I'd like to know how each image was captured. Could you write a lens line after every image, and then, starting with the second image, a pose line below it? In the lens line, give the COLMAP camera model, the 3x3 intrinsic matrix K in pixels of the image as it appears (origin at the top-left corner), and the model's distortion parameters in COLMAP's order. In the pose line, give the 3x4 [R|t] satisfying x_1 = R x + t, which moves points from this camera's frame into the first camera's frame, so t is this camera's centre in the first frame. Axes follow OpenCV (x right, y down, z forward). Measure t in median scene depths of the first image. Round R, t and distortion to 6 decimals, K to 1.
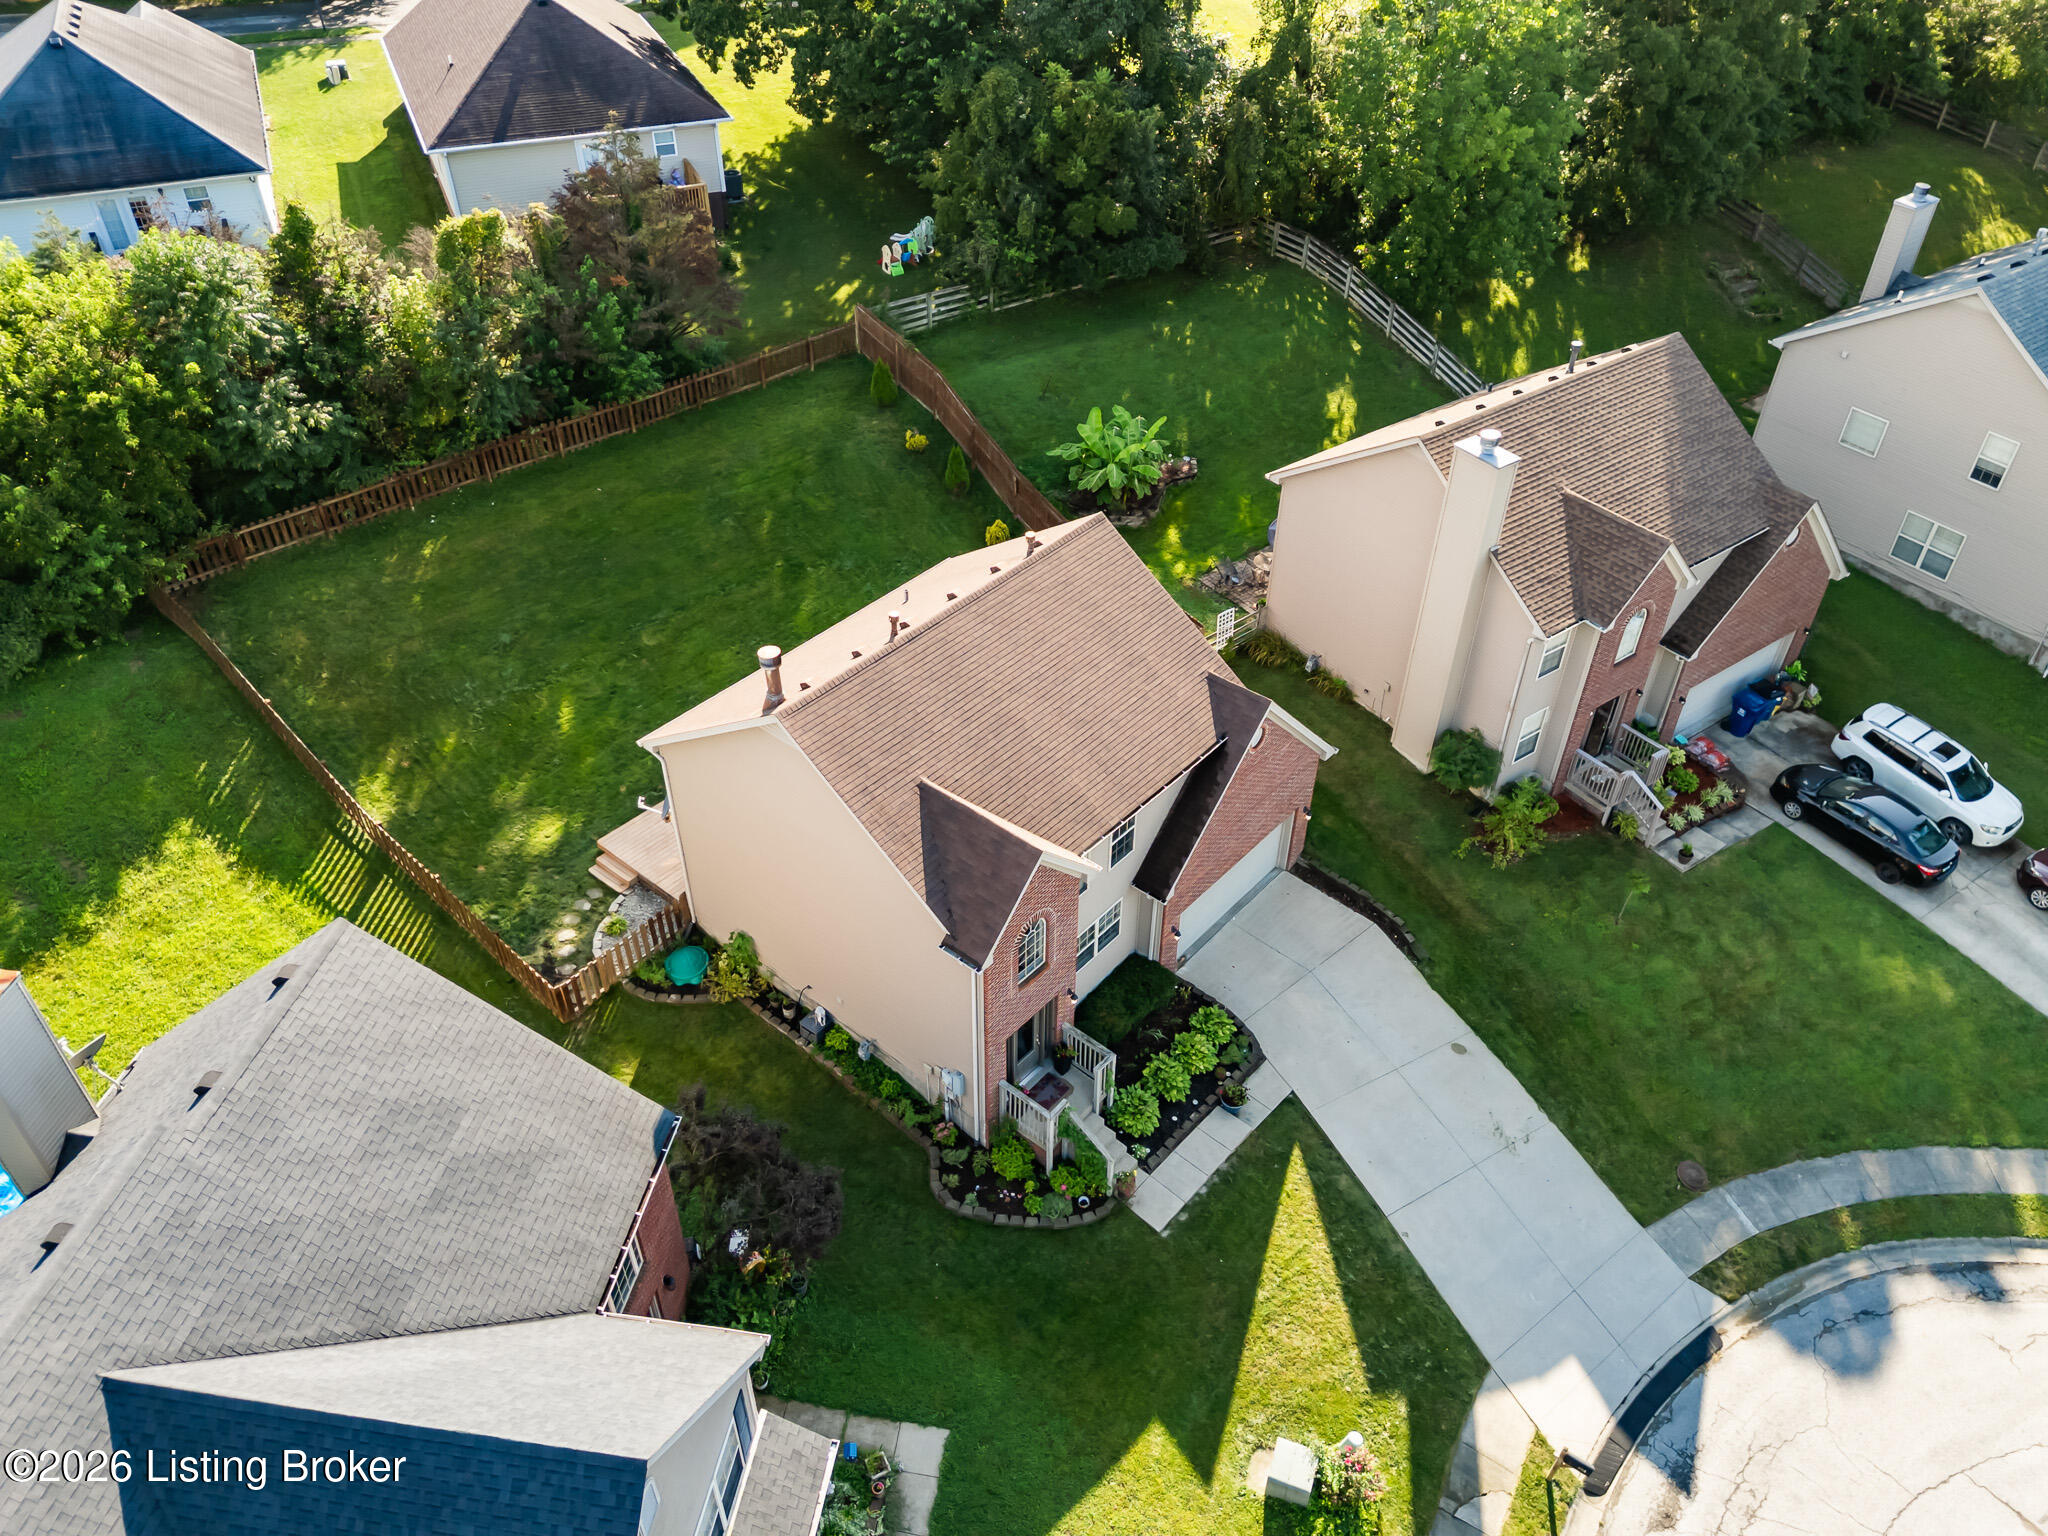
lens RADIAL K [[1522.6, 0, 1011.7], [0, 1522.6, 754.2], [0, 0, 1]] dist [0.050350, -0.043110]
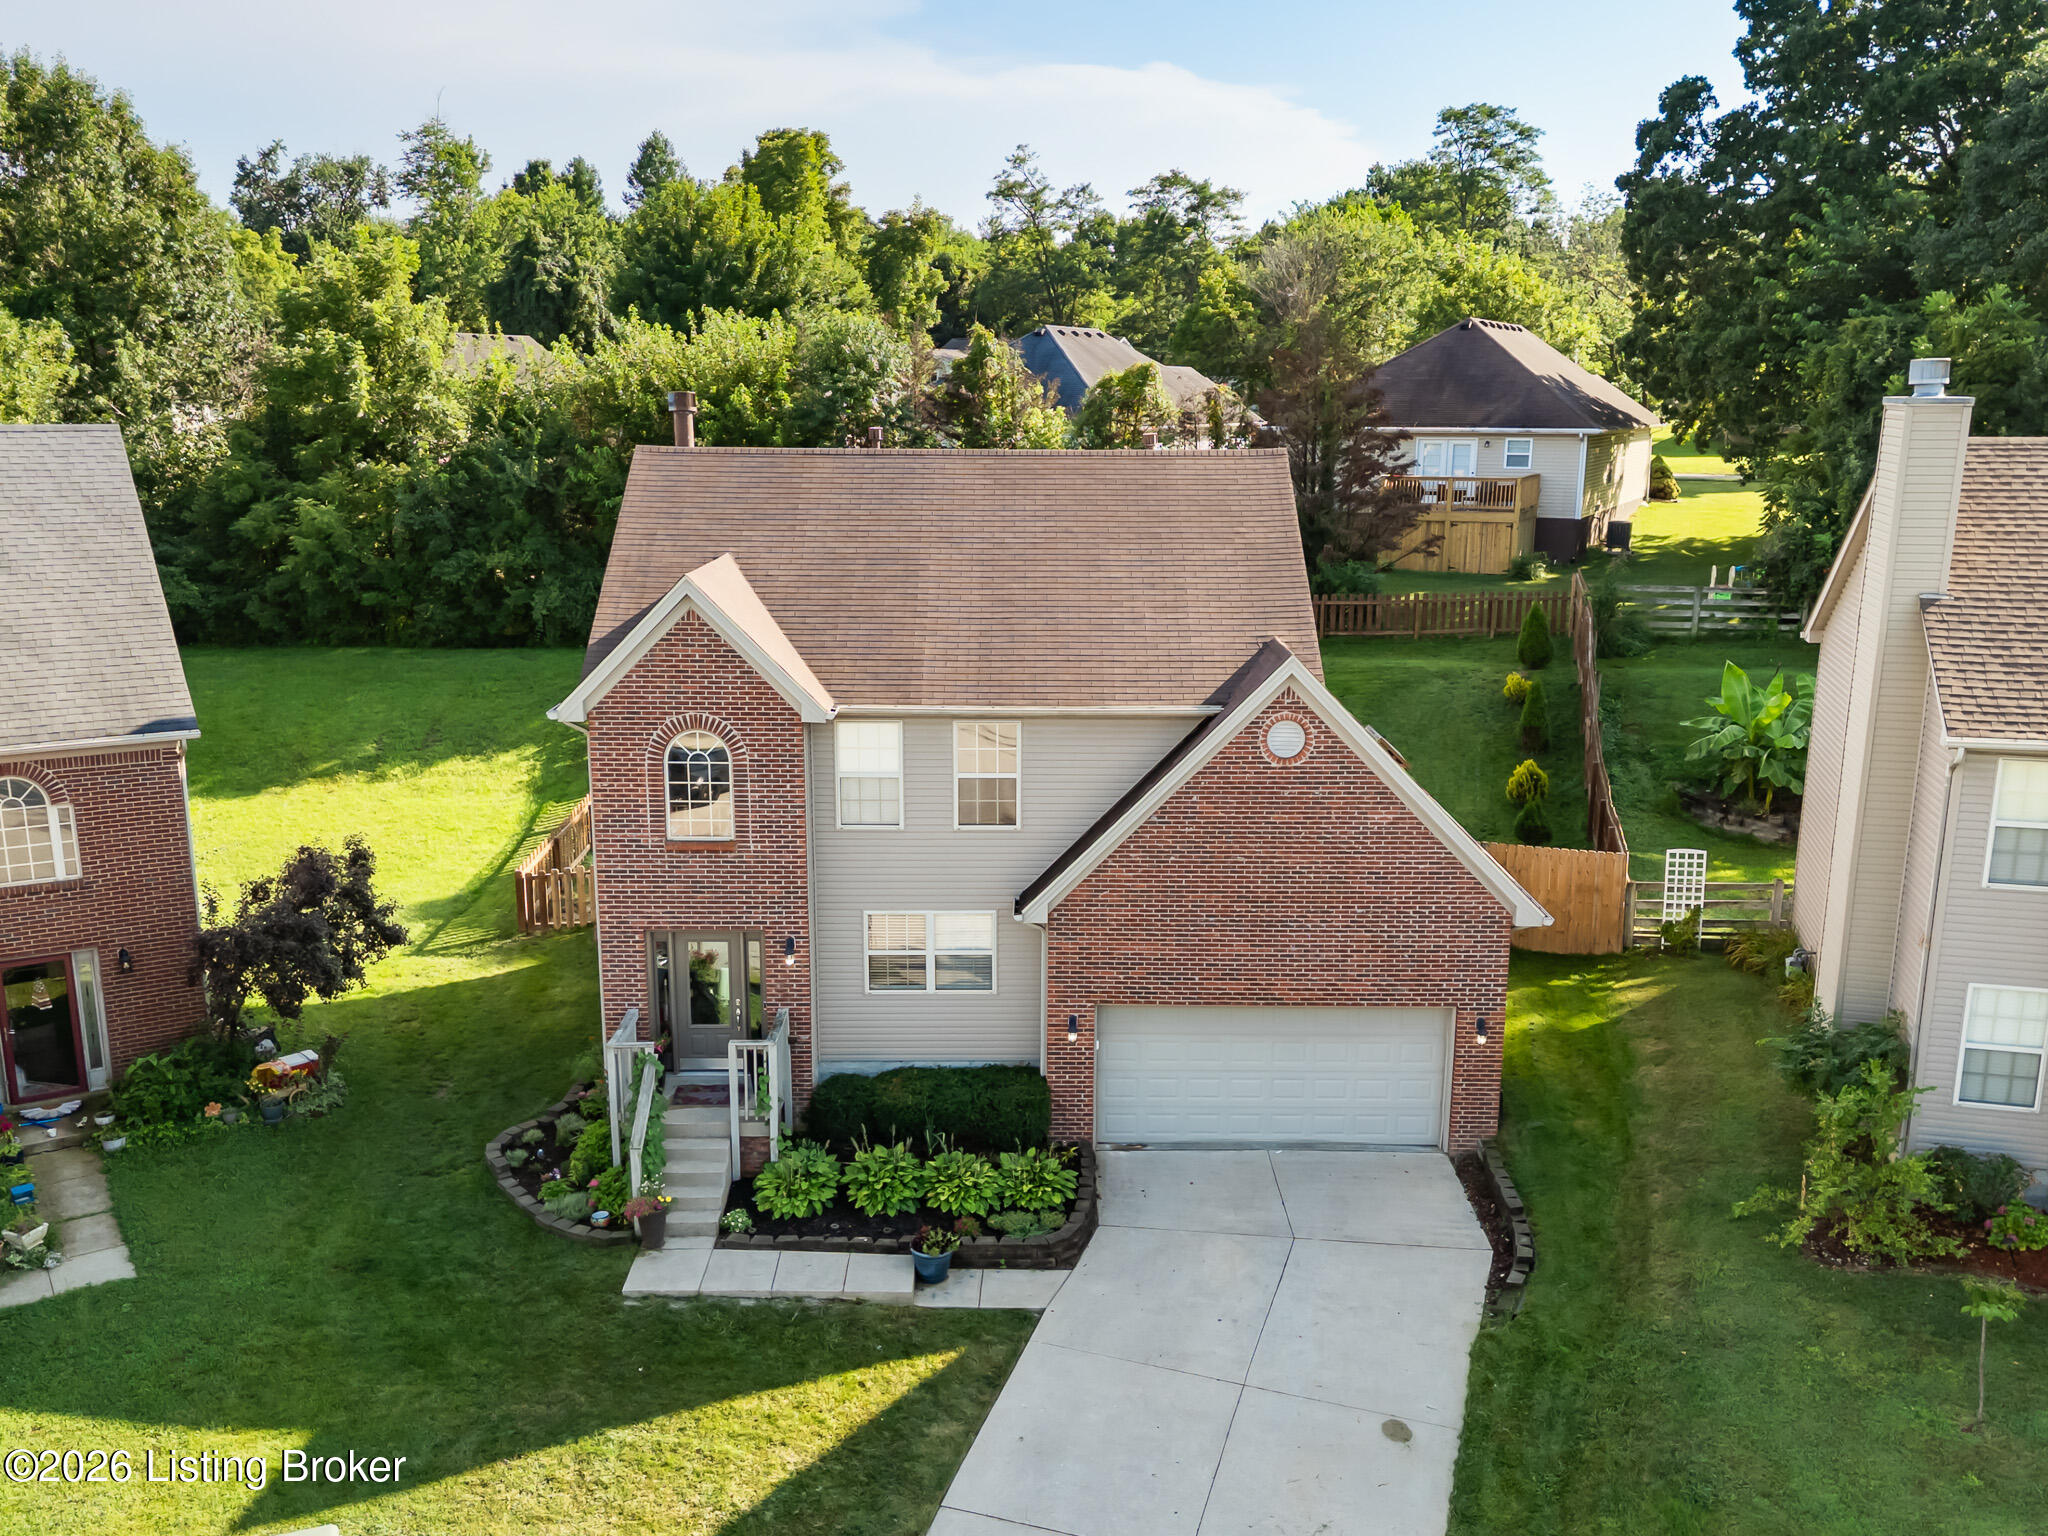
lens RADIAL K [[1806.8, 0, 1025.9], [0, 1806.8, 790.5], [0, 0, 1]] dist [0.051815, -0.011208]
pose [[0.661290, 0.162871, -0.732235, 0.587336], [-0.476000, 0.845549, -0.241806, 0.214719], [0.579758, 0.508448, 0.636680, 0.485000]]
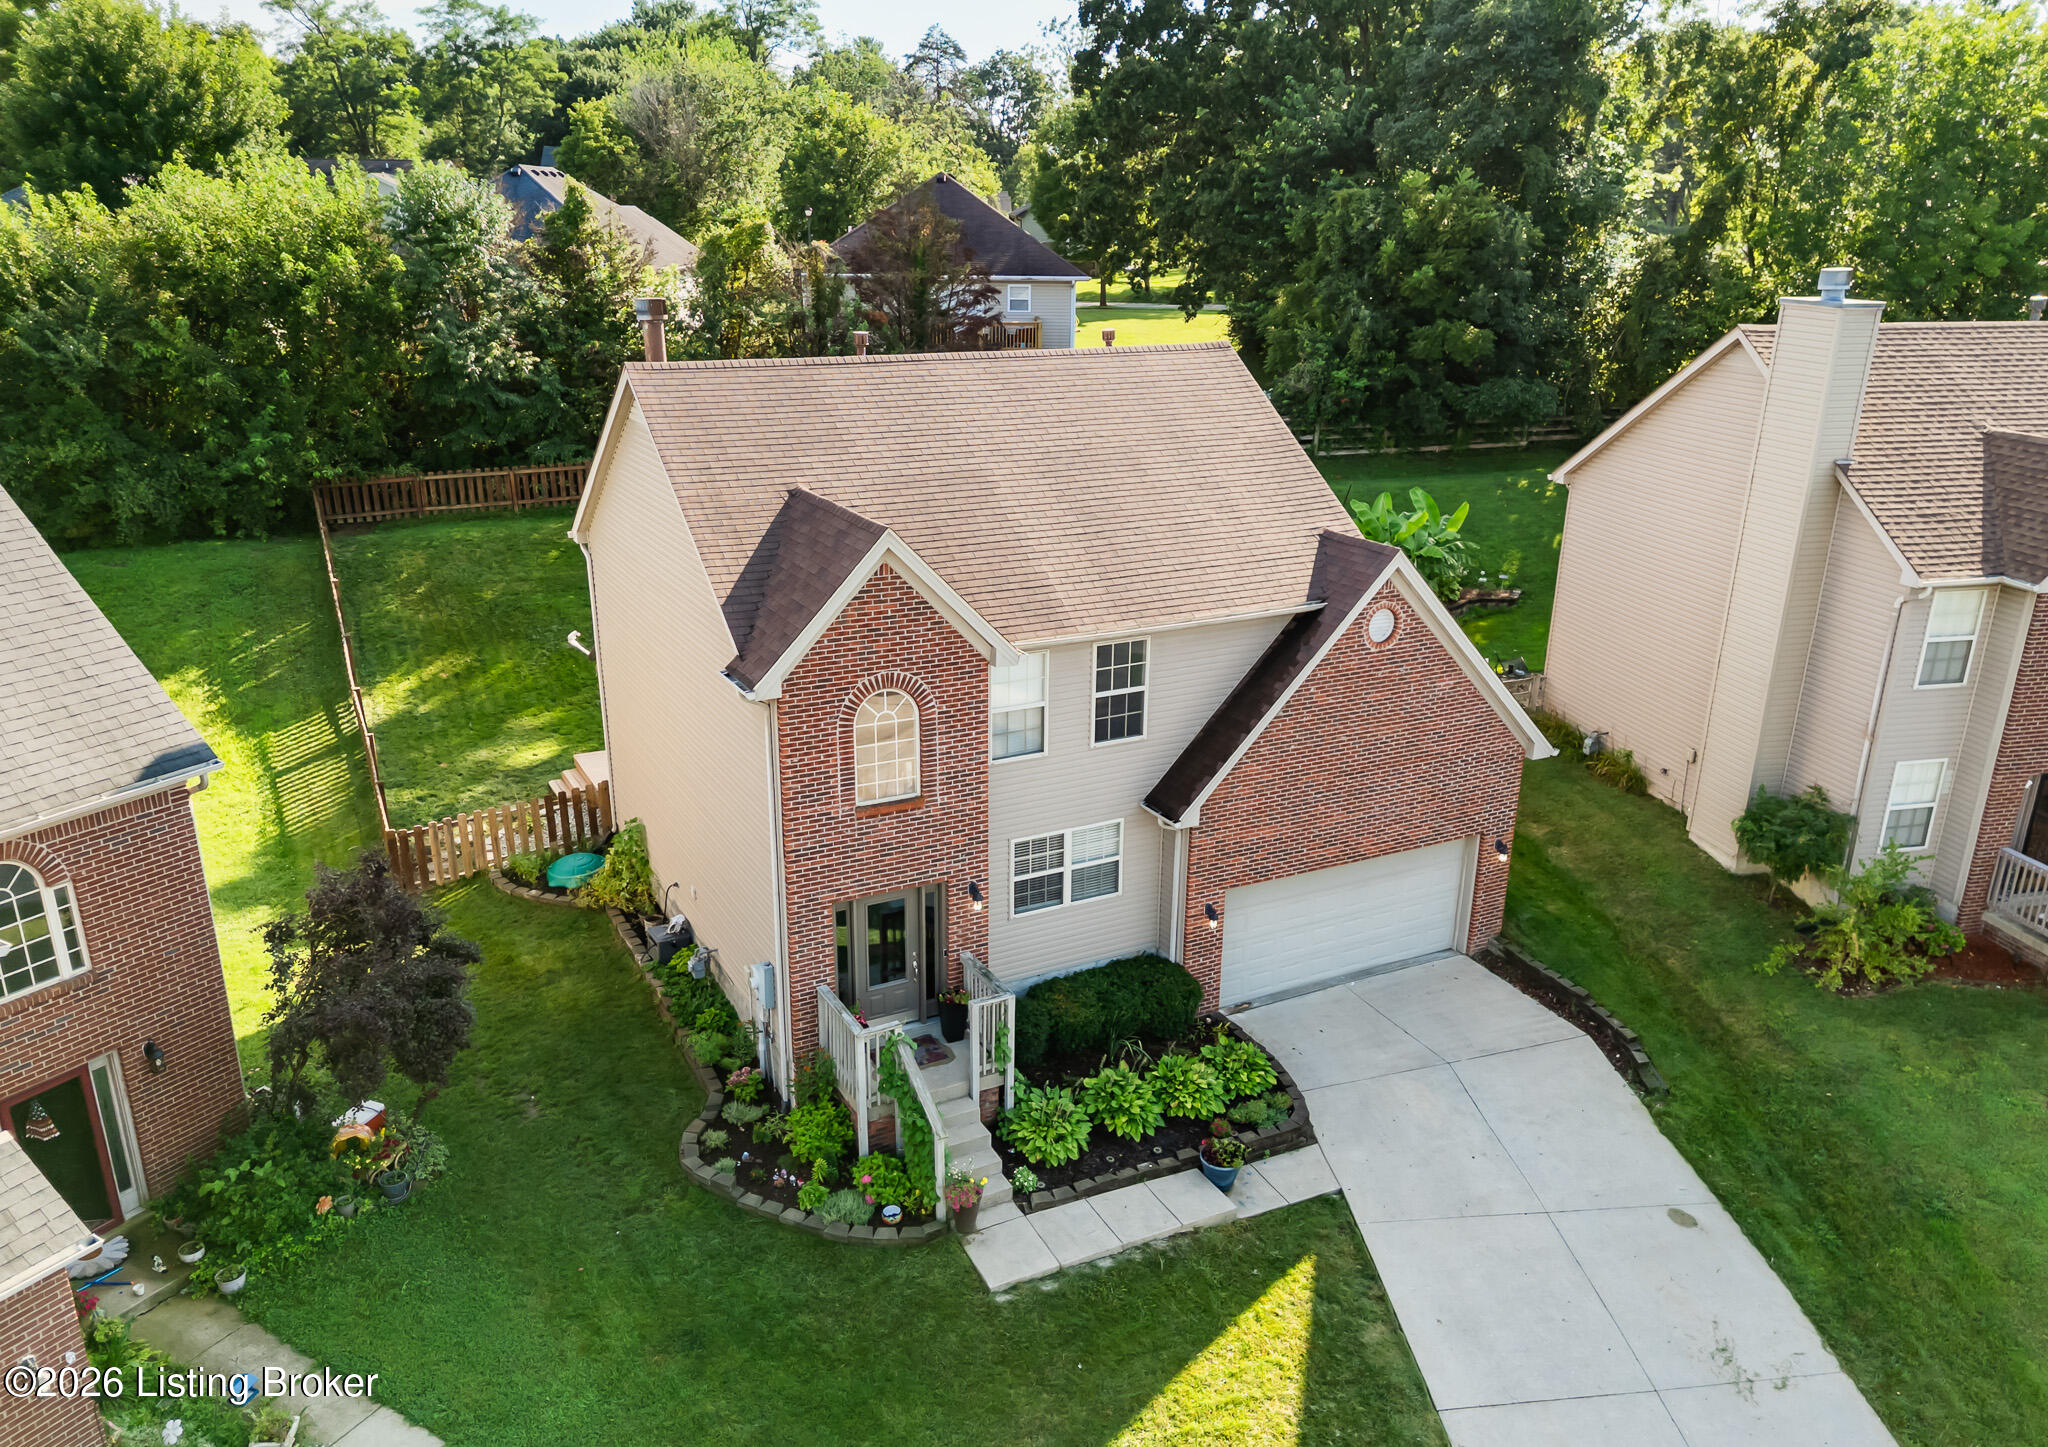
lens RADIAL K [[1537.1, 0, 1017.9], [0, 1537.1, 738.3], [0, 0, 1]] dist [0.047439, -0.034700]
pose [[0.929779, 0.125544, -0.346049, 0.241067], [-0.237420, 0.922916, -0.303081, 0.258361], [0.281324, 0.363958, 0.887914, 0.375387]]
